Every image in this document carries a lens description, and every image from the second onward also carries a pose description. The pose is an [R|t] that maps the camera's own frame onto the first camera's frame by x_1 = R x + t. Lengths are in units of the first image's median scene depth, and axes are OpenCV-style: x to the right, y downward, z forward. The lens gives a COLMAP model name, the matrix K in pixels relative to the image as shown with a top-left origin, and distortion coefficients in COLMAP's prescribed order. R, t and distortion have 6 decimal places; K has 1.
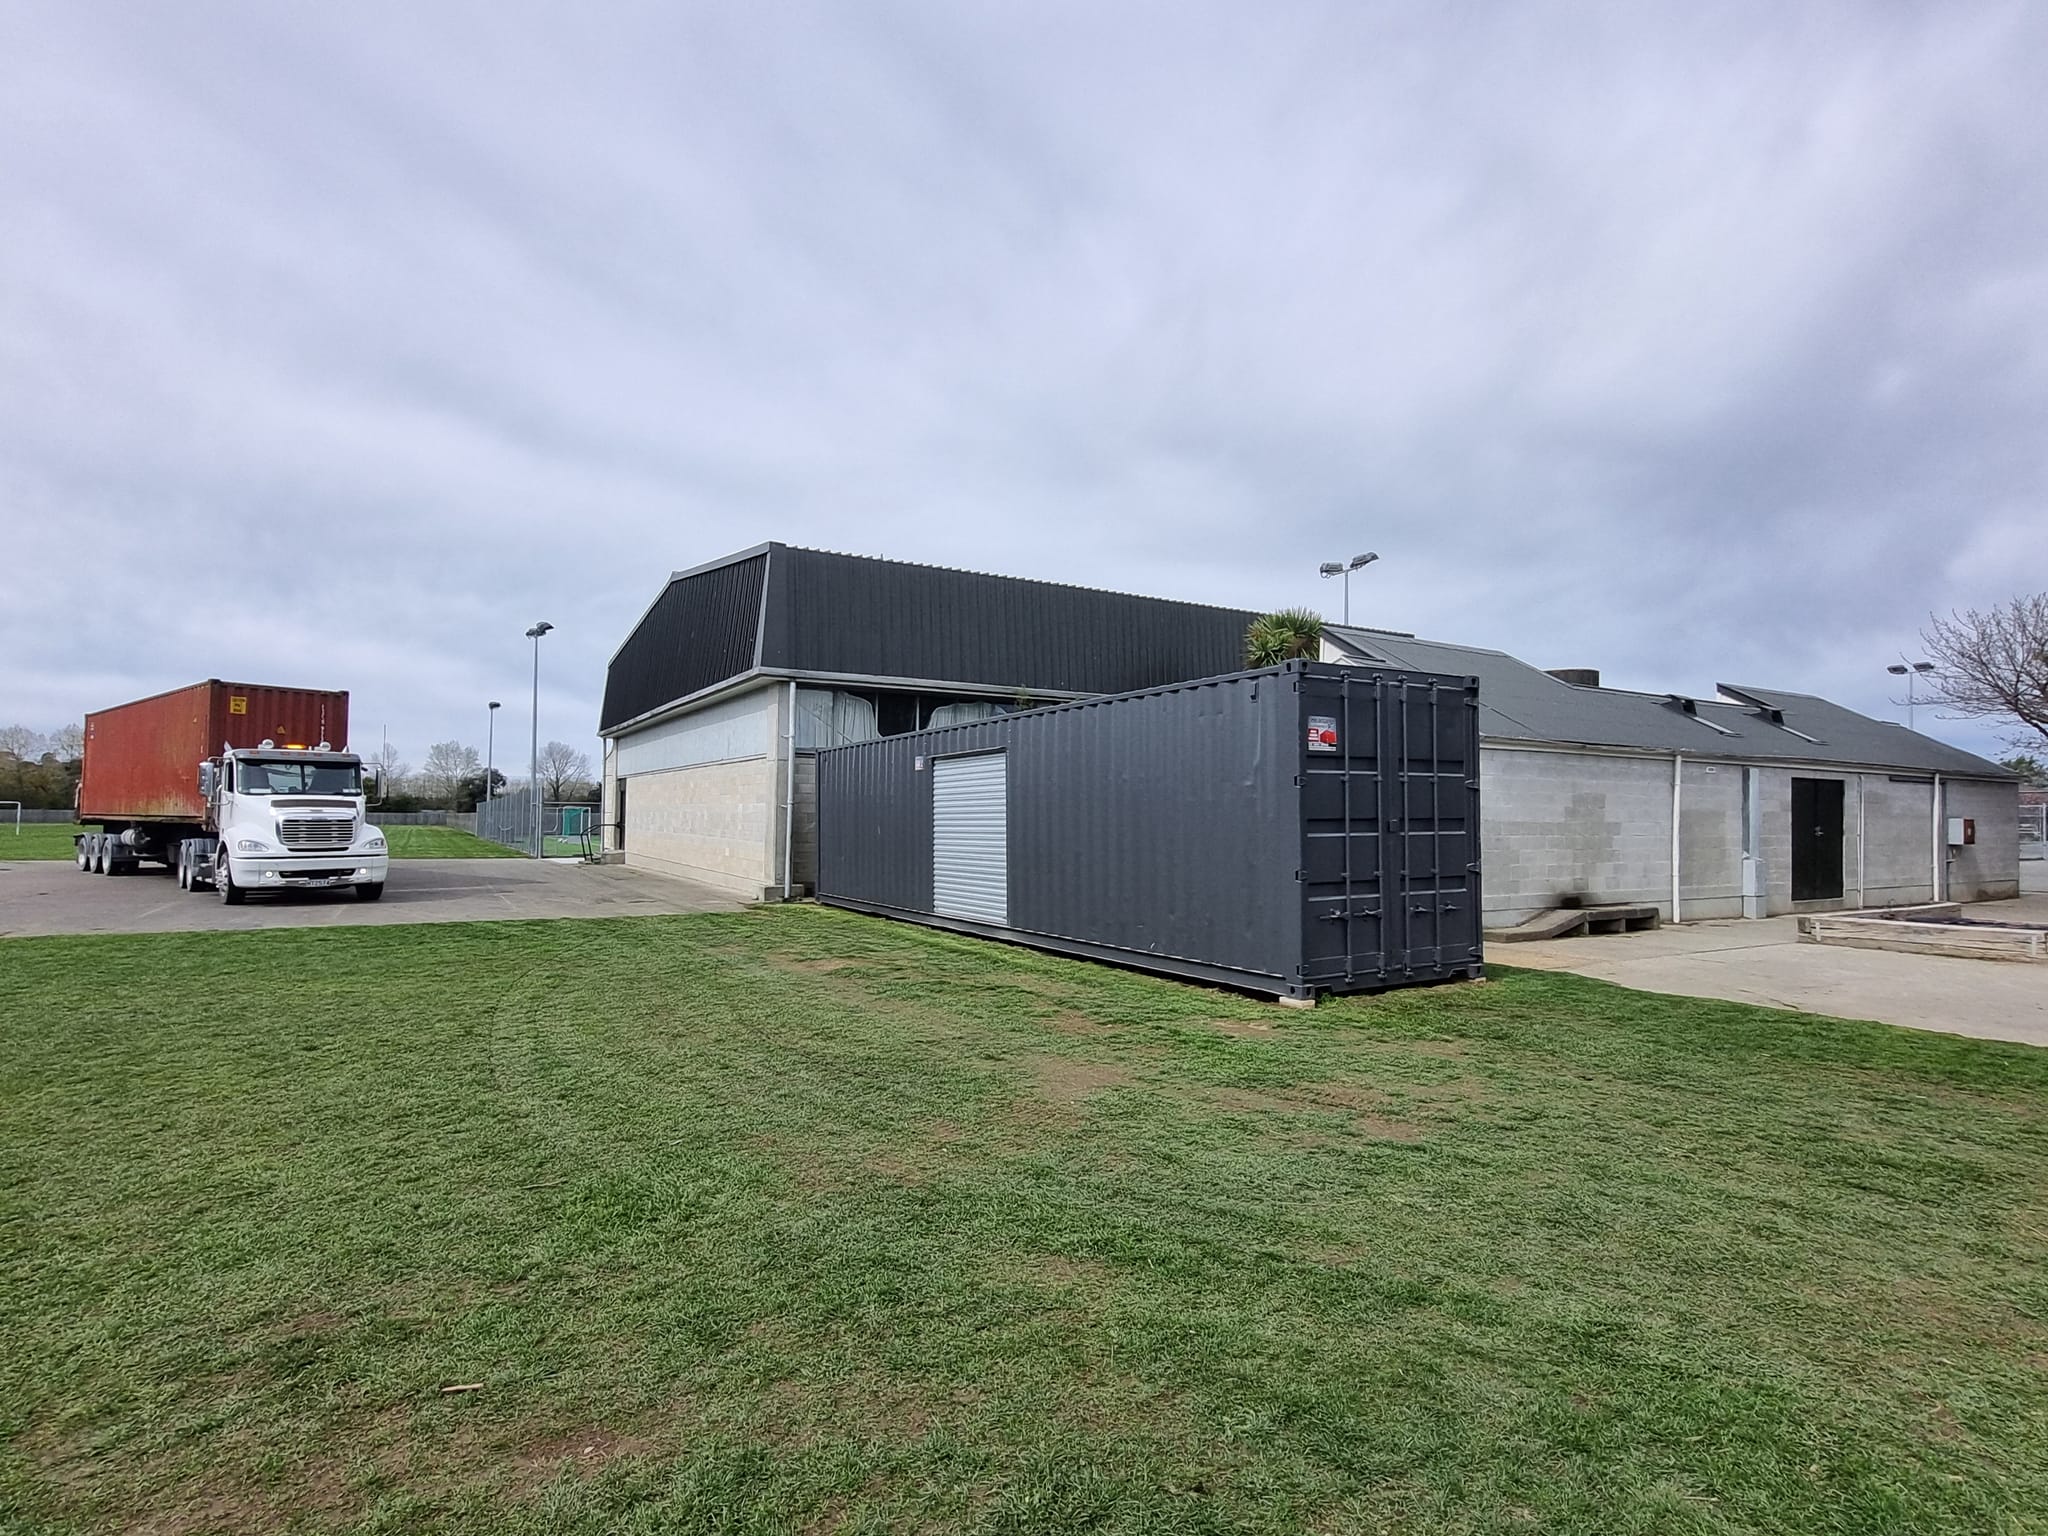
lens RADIAL K [[1026.7, 0, 1024.0], [0, 1026.7, 768.0], [0, 0, 1]] dist [-0.019991, -0.000093]
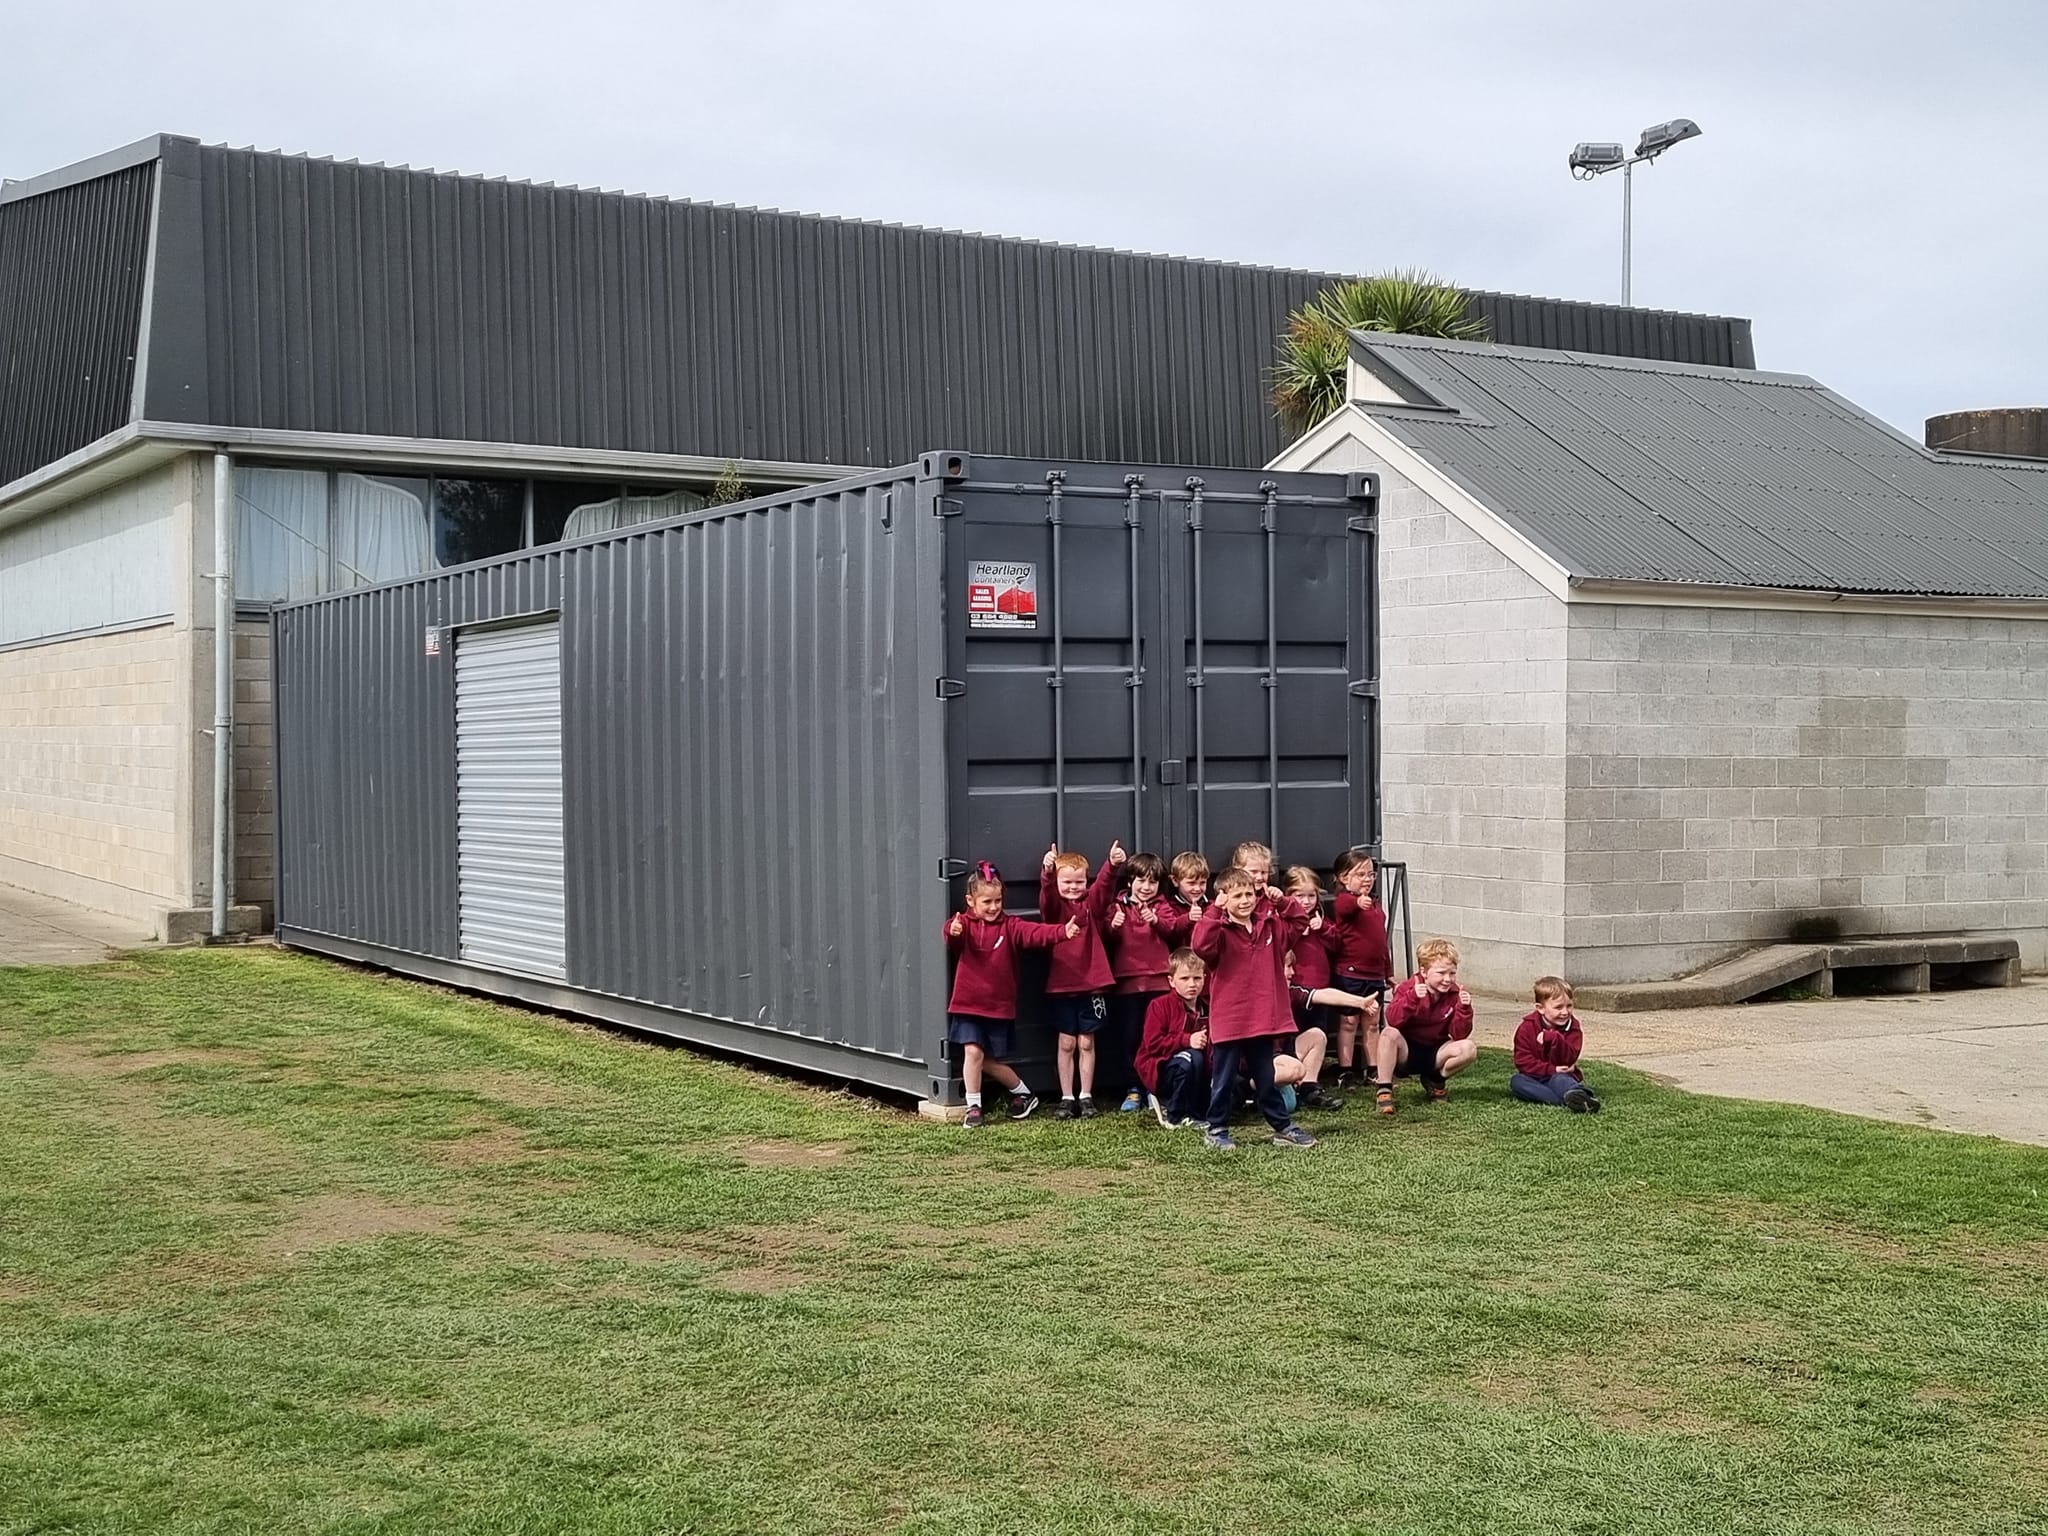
lens RADIAL K [[2522.7, 0, 1024.0], [0, 2522.7, 768.0], [0, 0, 1]] dist [0.013457, -0.000993]
pose [[0.999958, -0.006605, 0.006409, 0.166166], [0.006234, 0.998396, 0.056264, -0.010242], [-0.006770, -0.056221, 0.998395, -0.155028]]
